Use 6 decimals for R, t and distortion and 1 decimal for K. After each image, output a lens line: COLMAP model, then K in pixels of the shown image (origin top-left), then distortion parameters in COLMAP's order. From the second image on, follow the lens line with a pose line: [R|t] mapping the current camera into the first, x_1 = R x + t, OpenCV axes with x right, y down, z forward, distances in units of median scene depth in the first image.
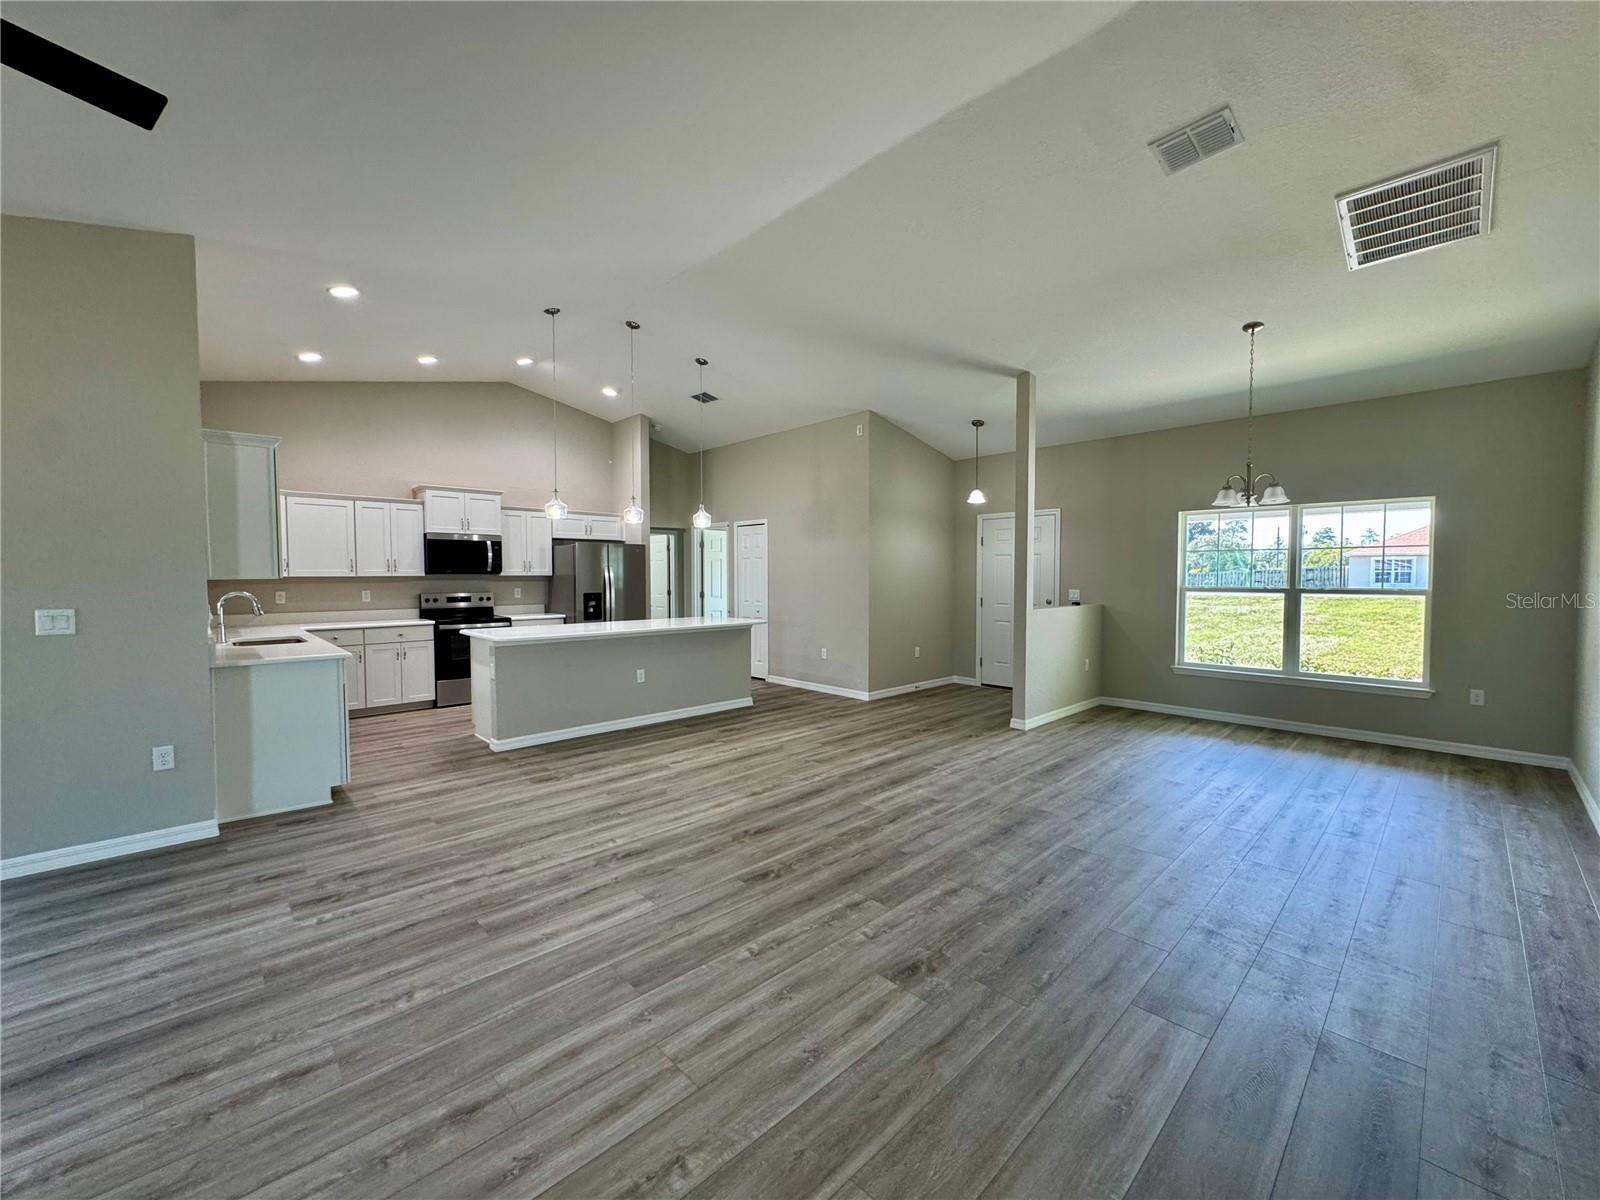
lens RADIAL K [[641.8, 0, 804.7], [0, 641.8, 571.1], [0, 0, 1]] dist [-0.001828, -0.000097]
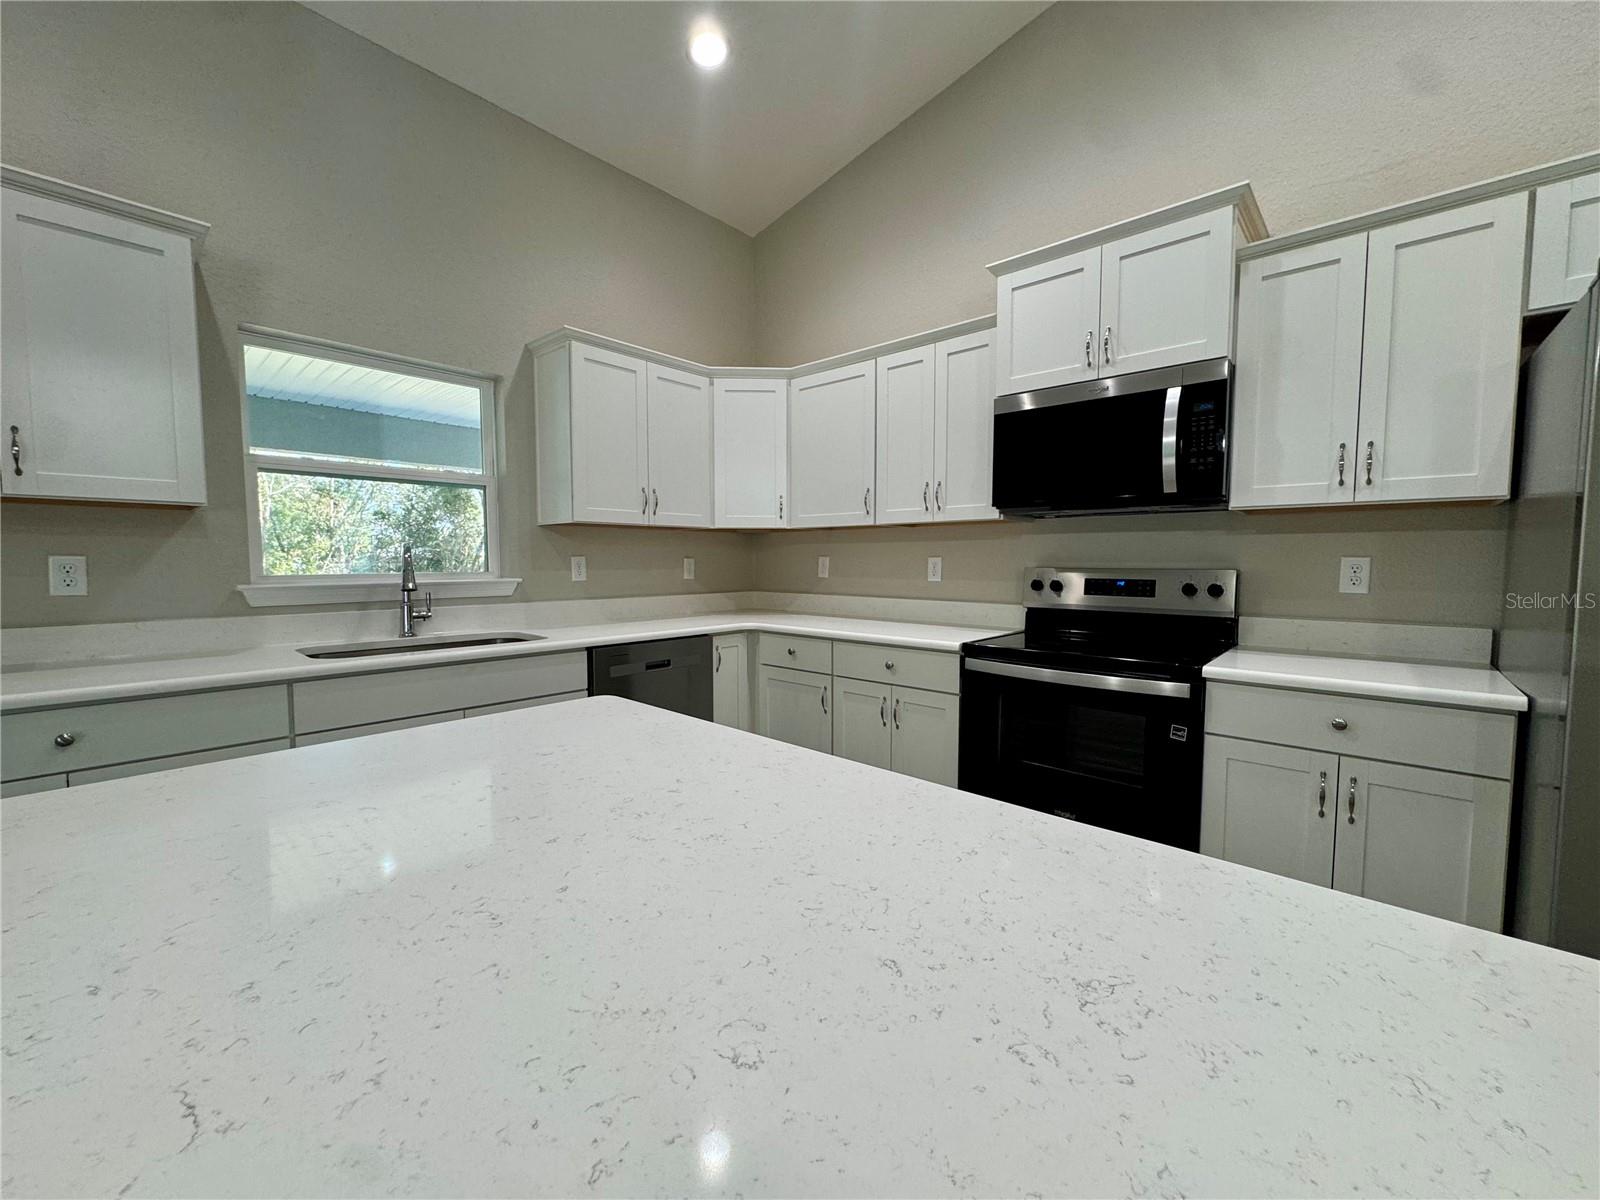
lens RADIAL K [[640.8, 0, 800.8], [0, 640.8, 598.4], [0, 0, 1]] dist [-0.002294, 0.000065]
pose [[0.067075, 0.063622, -0.995717, -0.329695], [0.003023, 0.997947, 0.063968, 0.043033], [0.997743, -0.007300, 0.066745, 1.257518]]
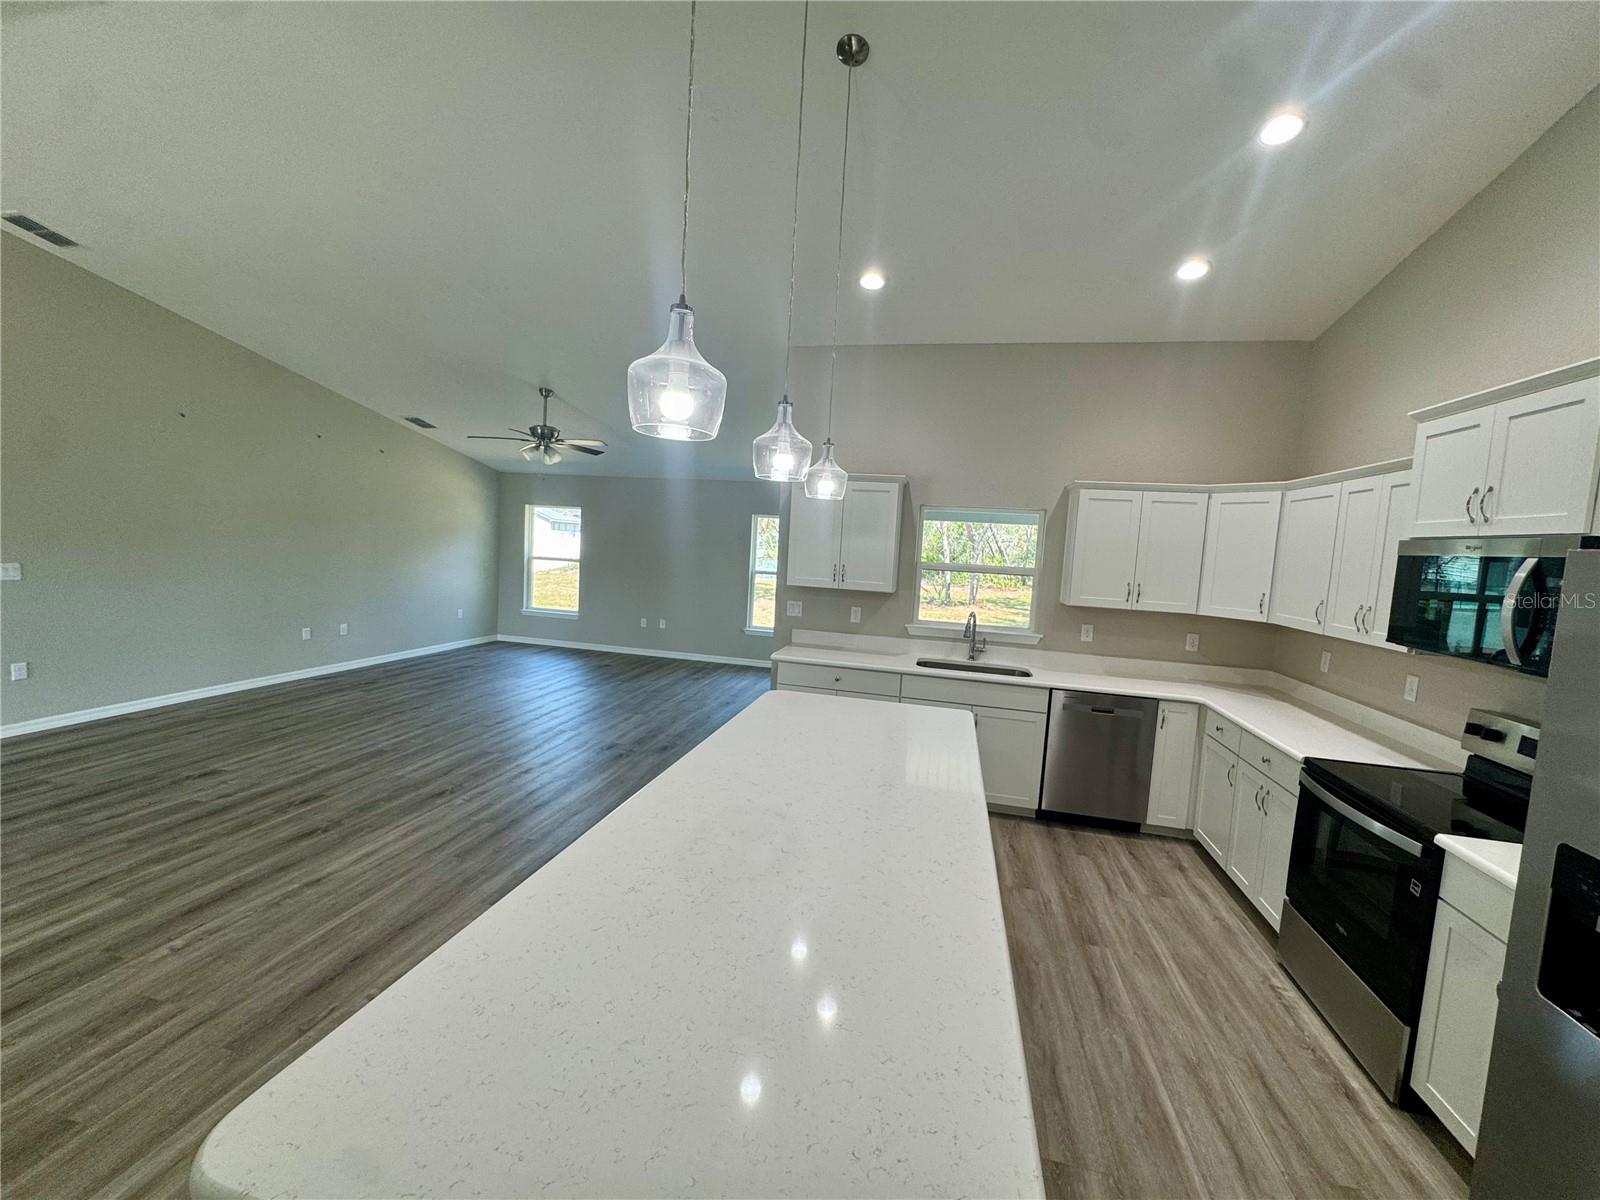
lens RADIAL K [[640.8, 0, 800.8], [0, 640.8, 598.4], [0, 0, 1]] dist [-0.002294, 0.000065]
pose [[-0.837613, 0.001398, -0.546262, -0.124375], [-0.053164, 0.995041, 0.084066, -0.054963], [0.543671, 0.099457, -0.833385, 1.633012]]
